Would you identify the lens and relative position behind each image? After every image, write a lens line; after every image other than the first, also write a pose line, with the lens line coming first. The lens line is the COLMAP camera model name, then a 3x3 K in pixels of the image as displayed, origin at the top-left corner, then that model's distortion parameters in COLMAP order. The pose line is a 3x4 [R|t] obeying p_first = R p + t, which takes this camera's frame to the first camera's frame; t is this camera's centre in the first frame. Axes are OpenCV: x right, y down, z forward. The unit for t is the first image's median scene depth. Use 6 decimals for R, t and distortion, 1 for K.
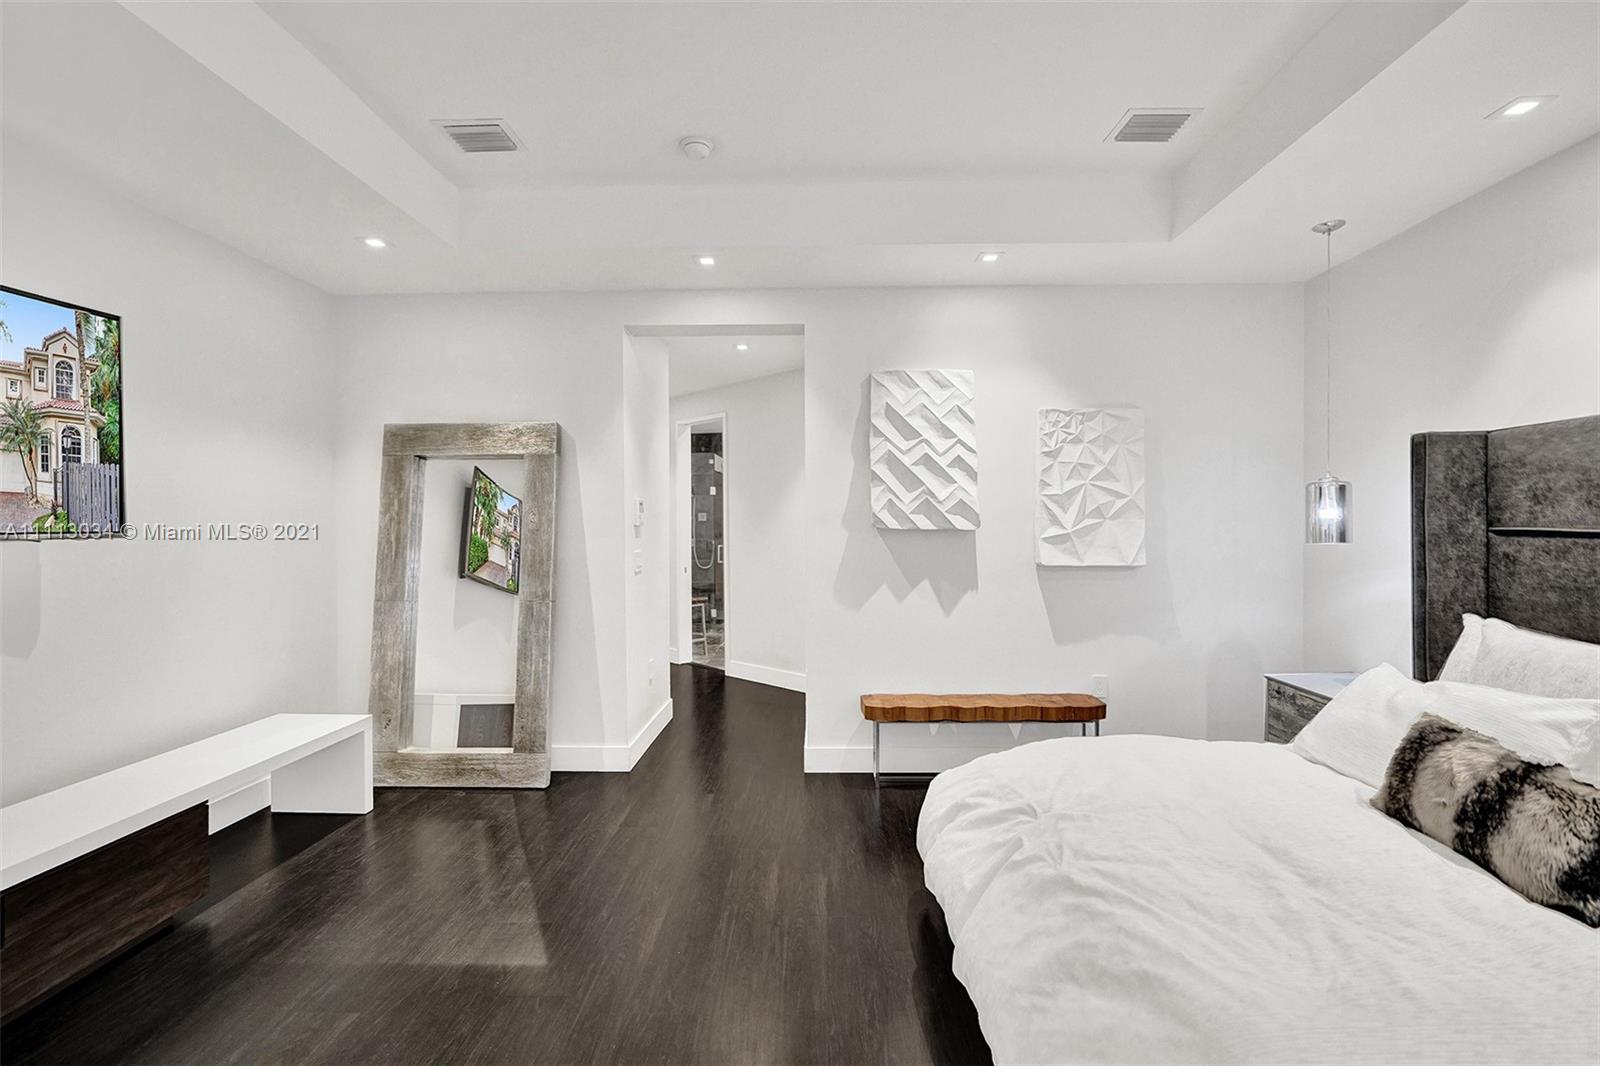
lens RADIAL K [[722.7, 0, 803.5], [0, 722.7, 530.7], [0, 0, 1]] dist [-0.014249, 0.006098]
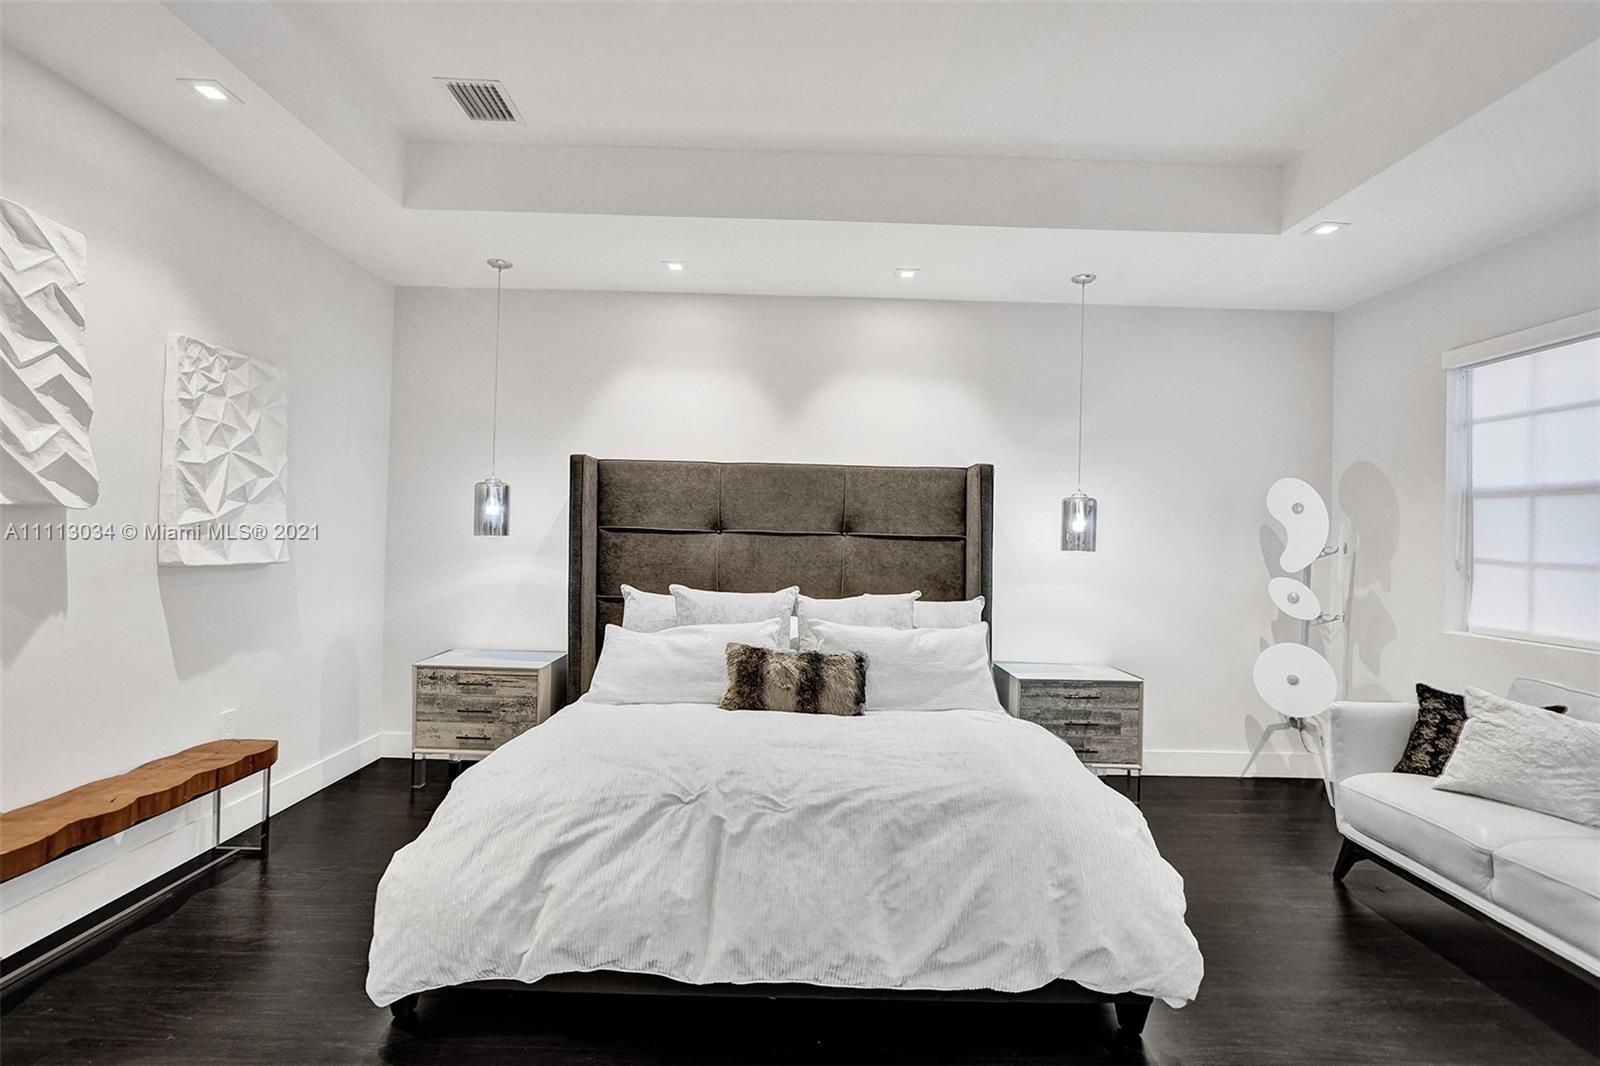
lens RADIAL K [[722.7, 0, 798.4], [0, 722.7, 531.3], [0, 0, 1]] dist [-0.014249, 0.006098]
pose [[-0.022927, 0.013608, 0.999645, -0.357581], [-0.020628, 0.999688, -0.014082, 0.013070], [-0.999524, -0.020943, -0.022639, 0.435947]]
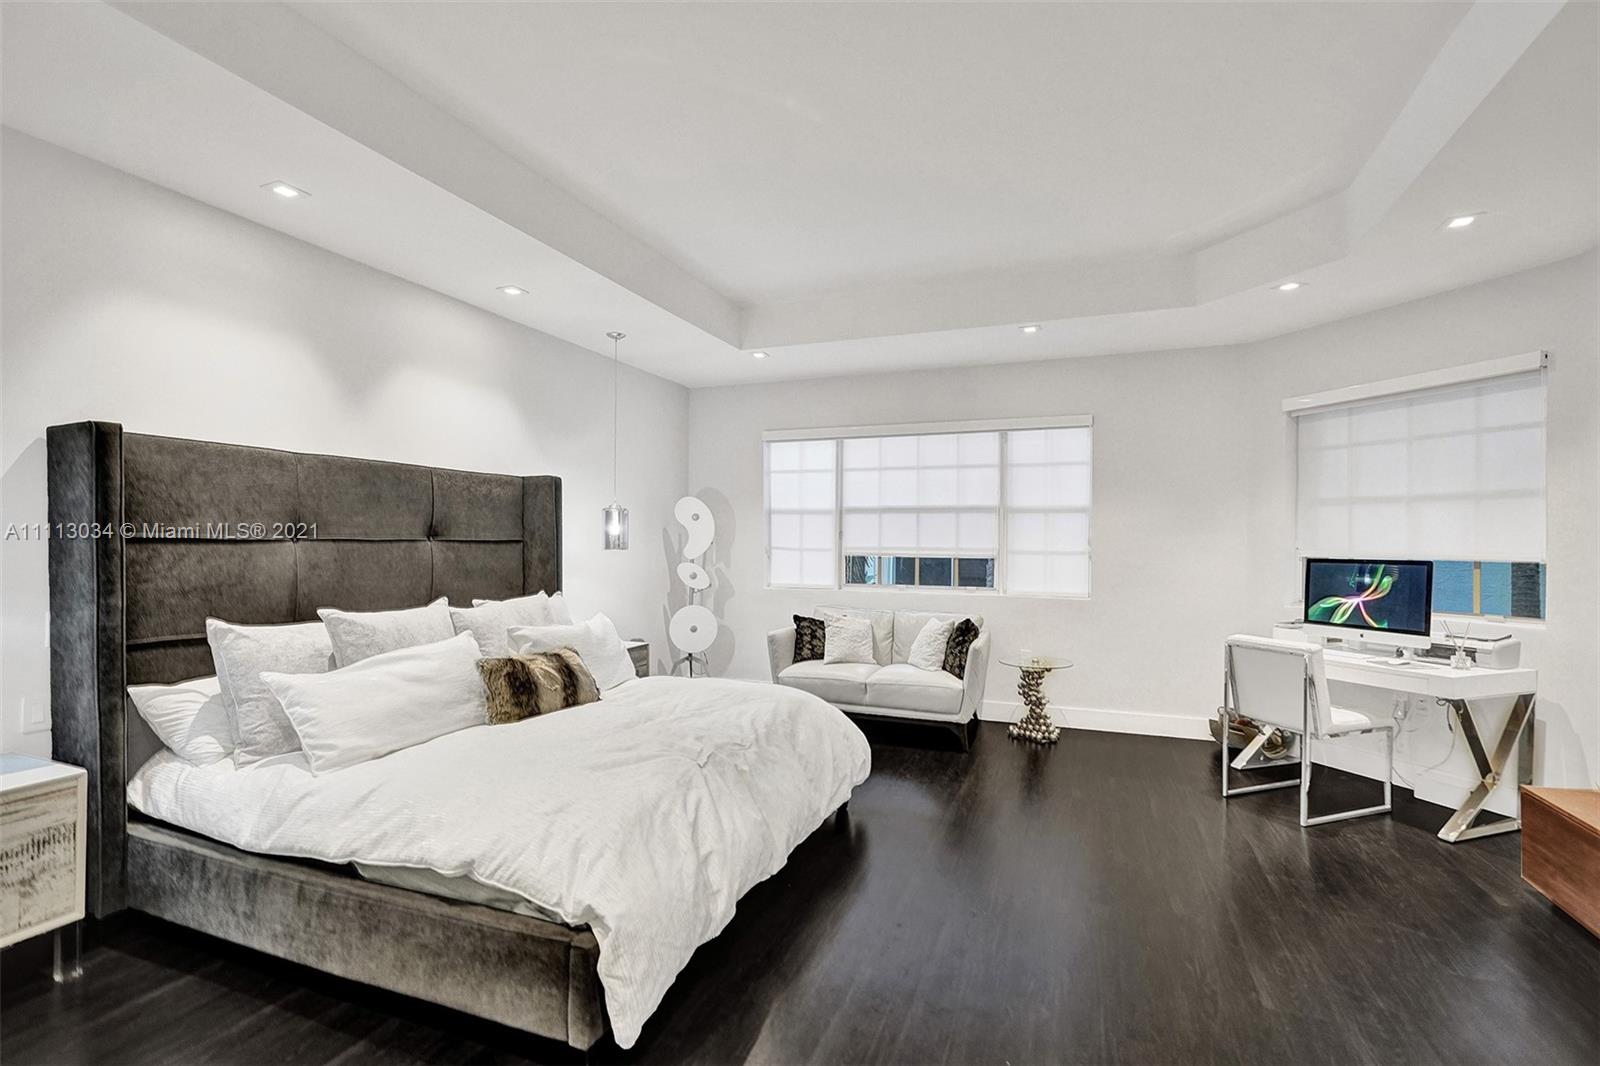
lens RADIAL K [[722.7, 0, 795.6], [0, 722.7, 540.3], [0, 0, 1]] dist [-0.014249, 0.006098]
pose [[-0.932012, -0.000178, 0.362428, -0.144170], [-0.000054, 1.000000, 0.000351, 0.002054], [-0.362428, 0.000307, -0.932012, 1.060726]]
